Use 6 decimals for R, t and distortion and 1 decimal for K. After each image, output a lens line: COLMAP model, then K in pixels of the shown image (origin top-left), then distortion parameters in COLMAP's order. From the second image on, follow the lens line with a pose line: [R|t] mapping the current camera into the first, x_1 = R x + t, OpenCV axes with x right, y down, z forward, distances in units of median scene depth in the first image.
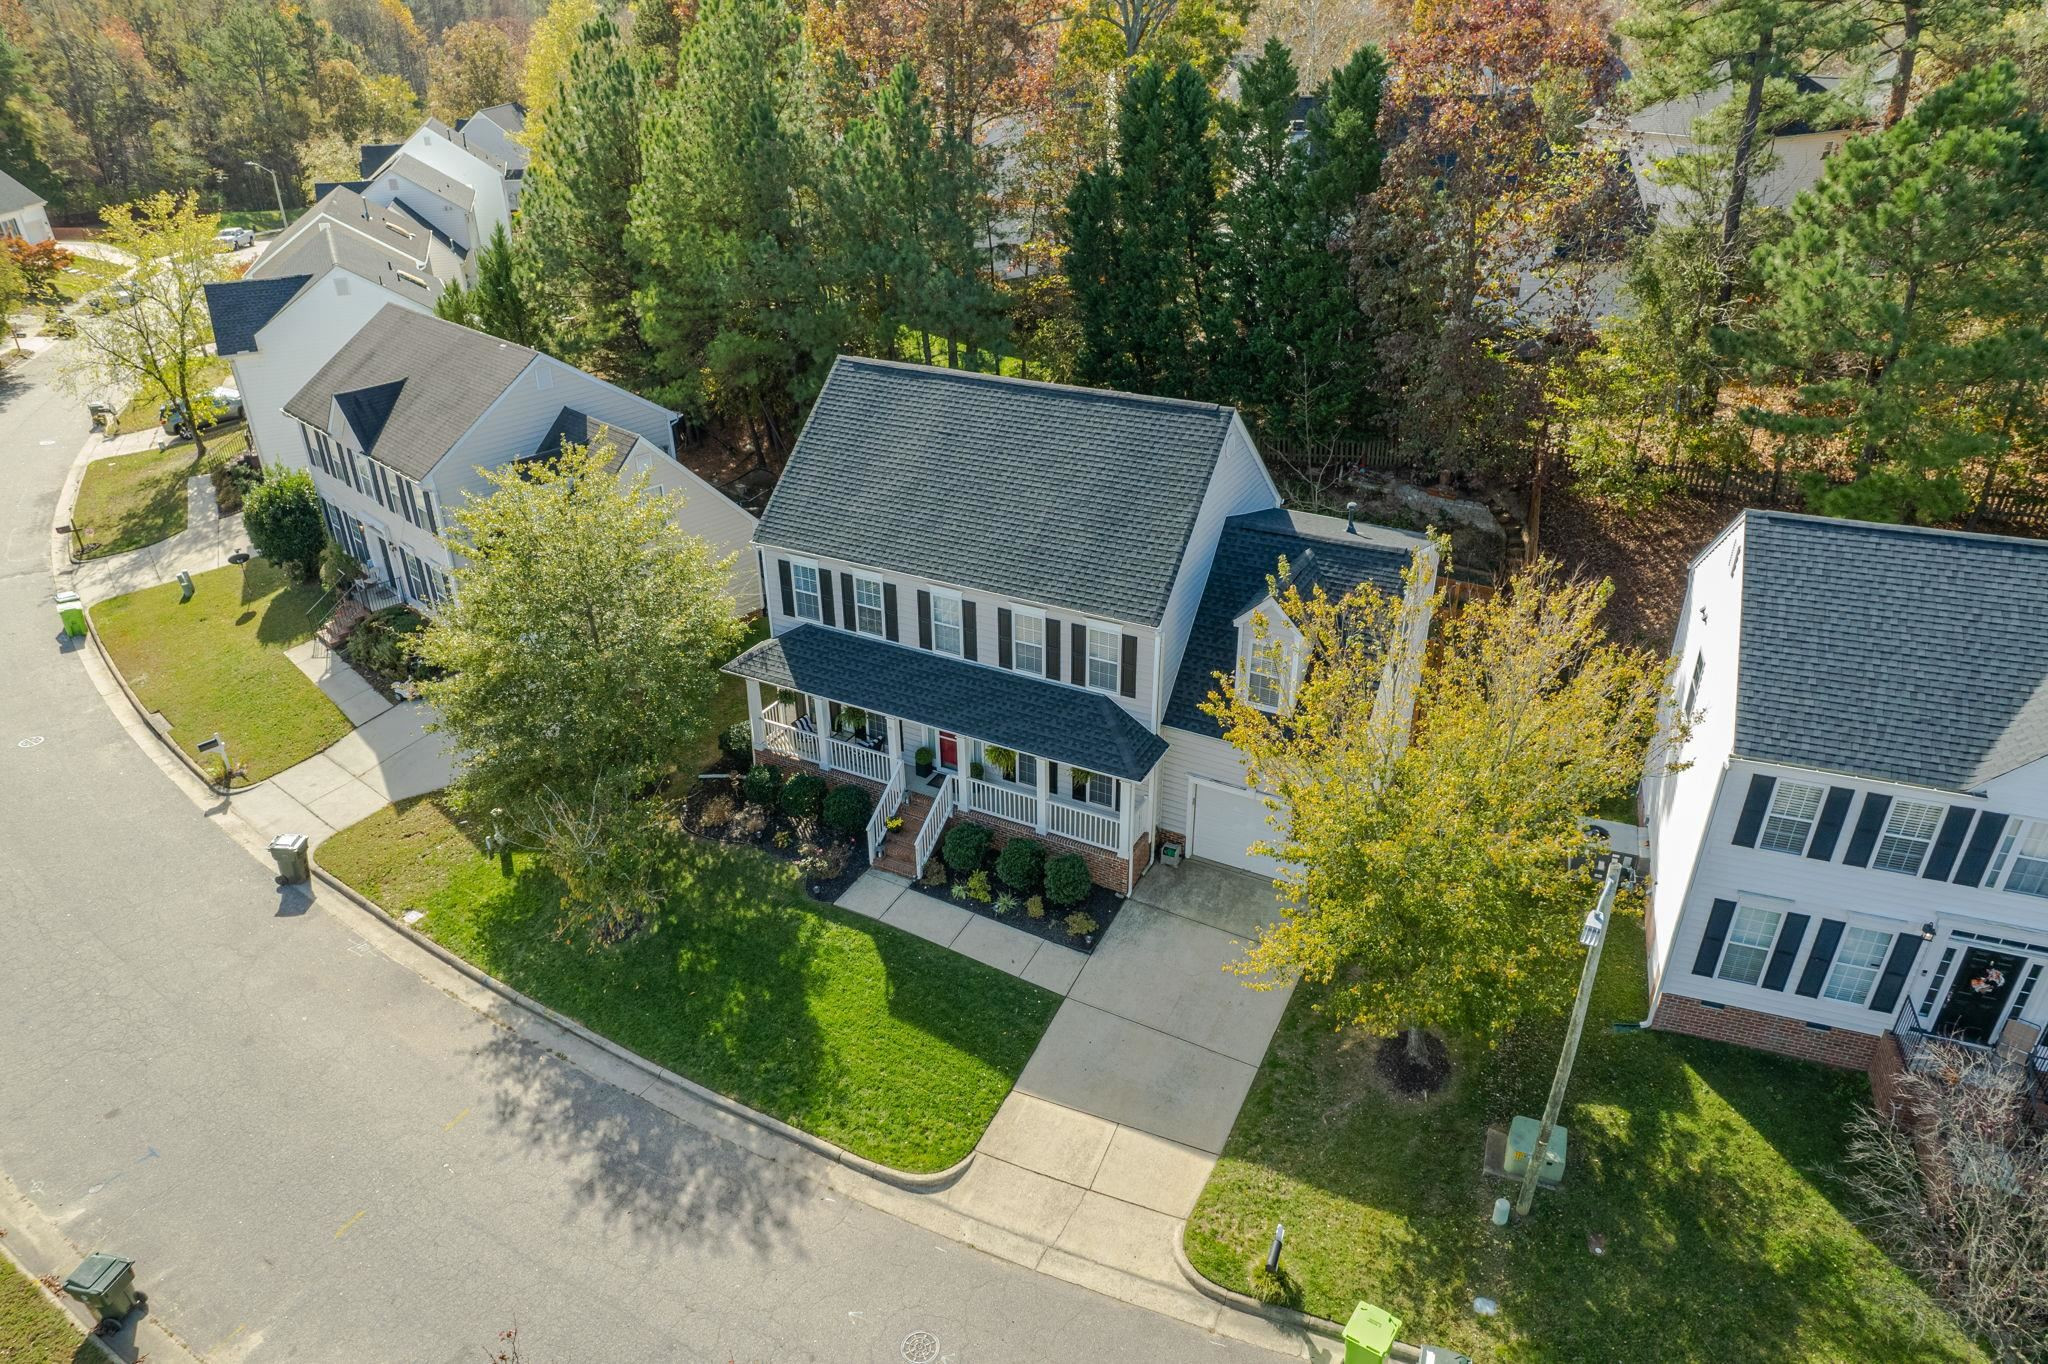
lens RADIAL K [[1316.7, 0, 1031.3], [0, 1316.7, 695.6], [0, 0, 1]] dist [-0.048886, 0.023911]
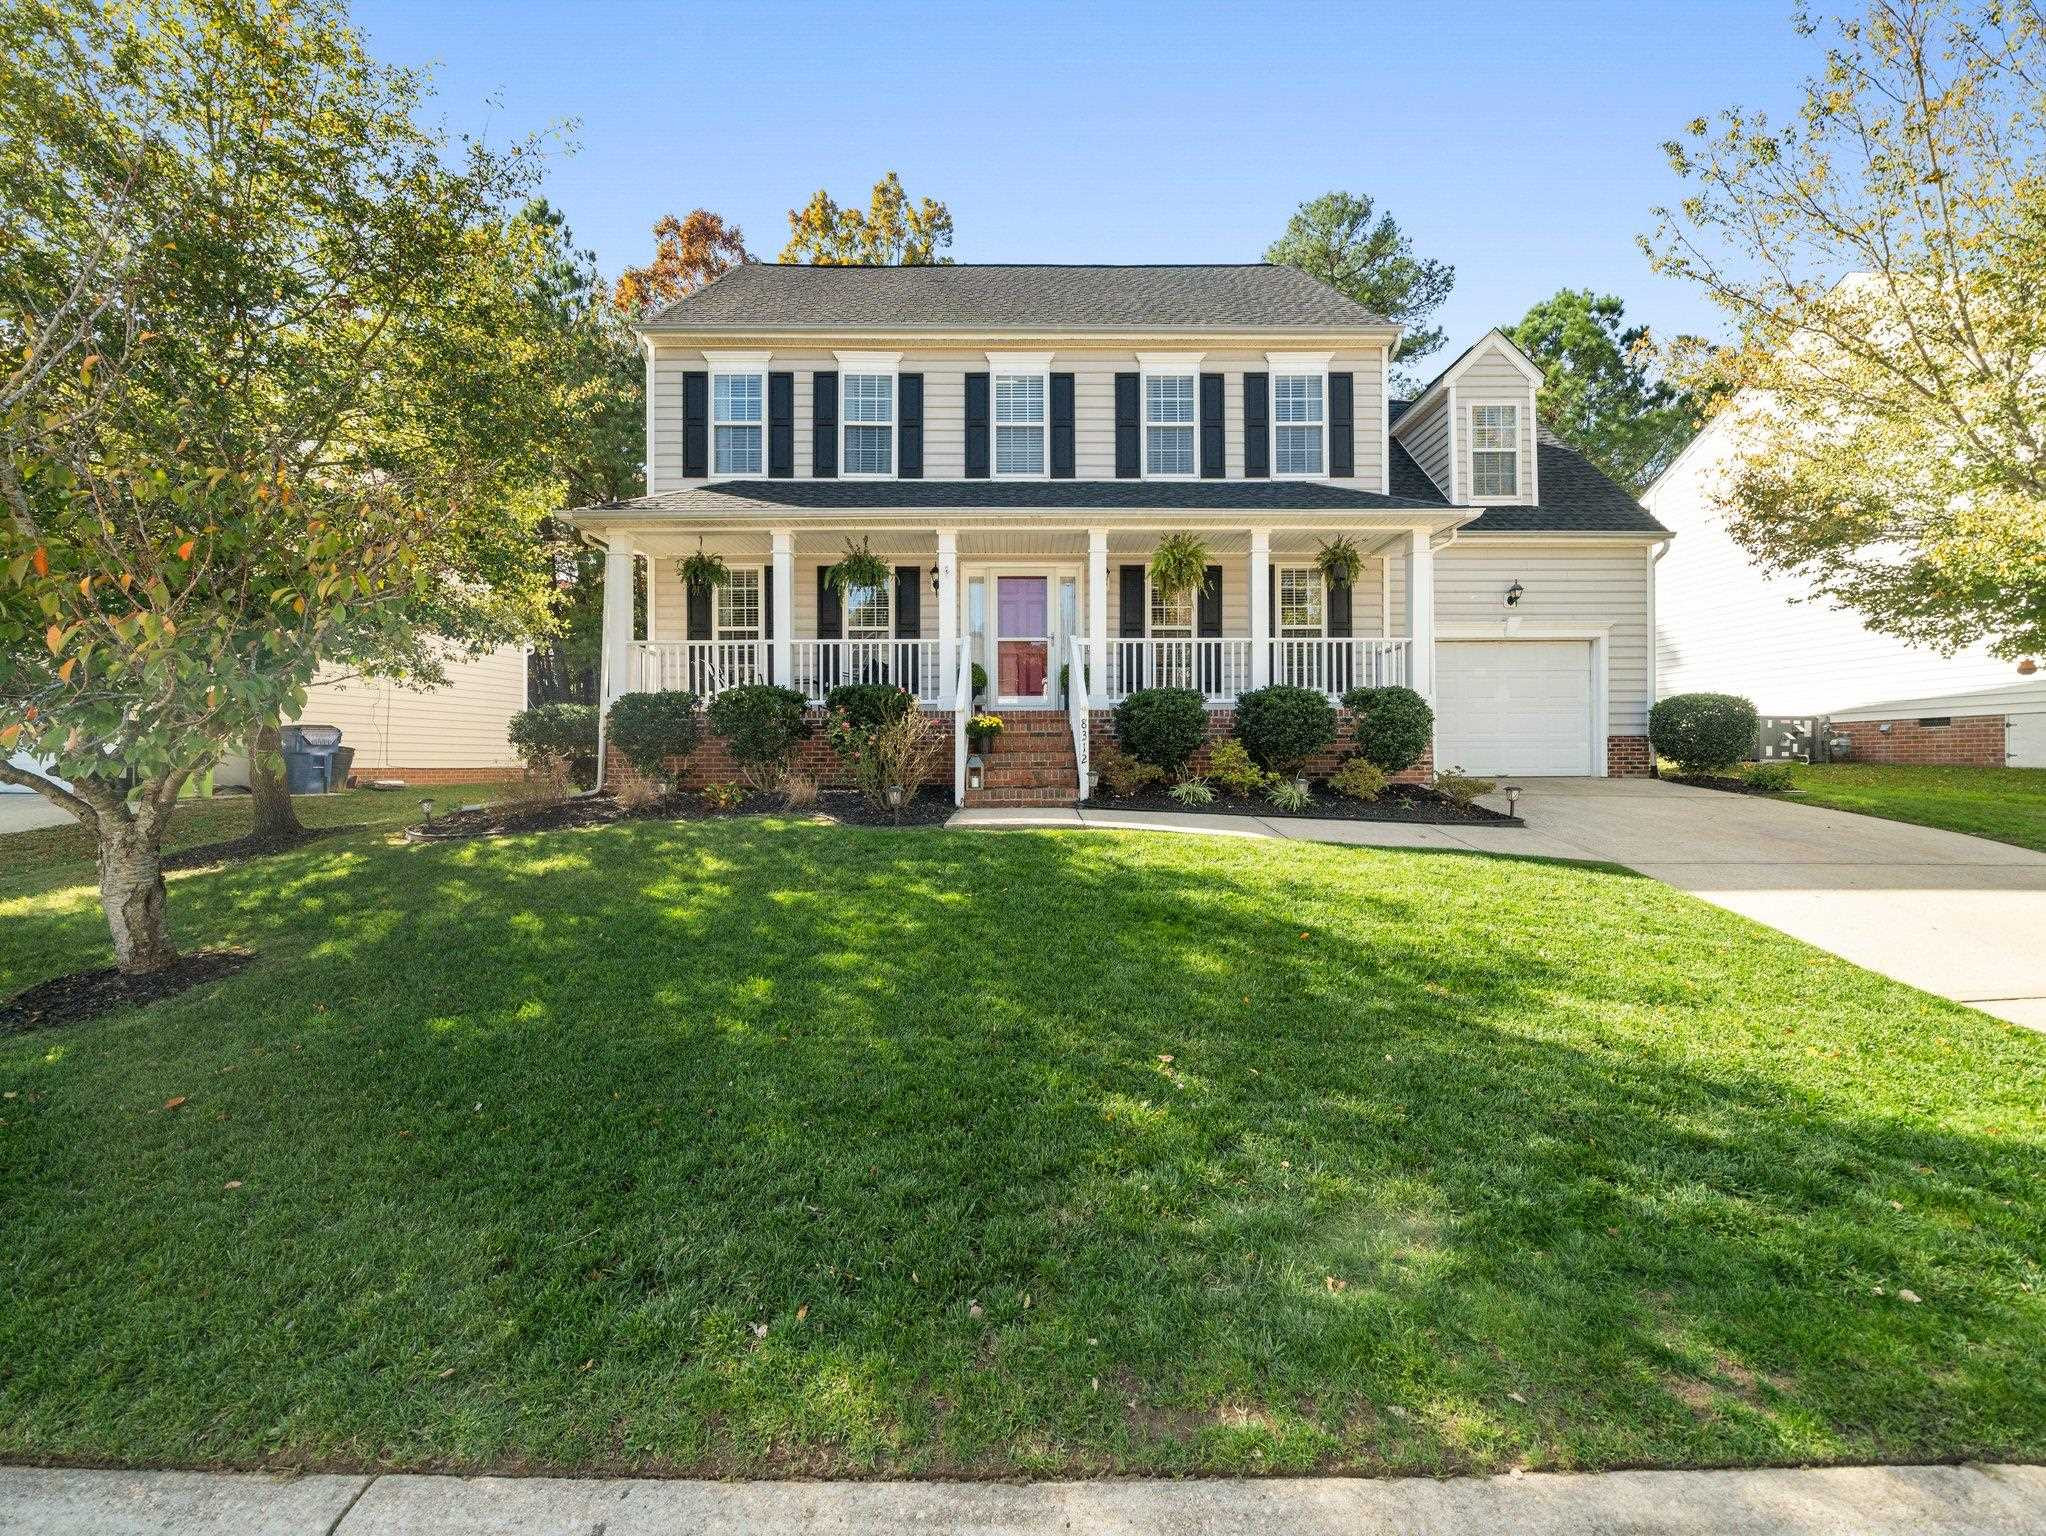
lens RADIAL K [[783.2, 0, 1018.9], [0, 783.2, 772.0], [0, 0, 1]] dist [-0.005450, -0.000072]
pose [[0.880260, 0.002608, 0.474484, -0.247061], [0.232461, 0.869386, -0.436039, 0.256583], [-0.413647, 0.494127, 0.764679, 0.837199]]
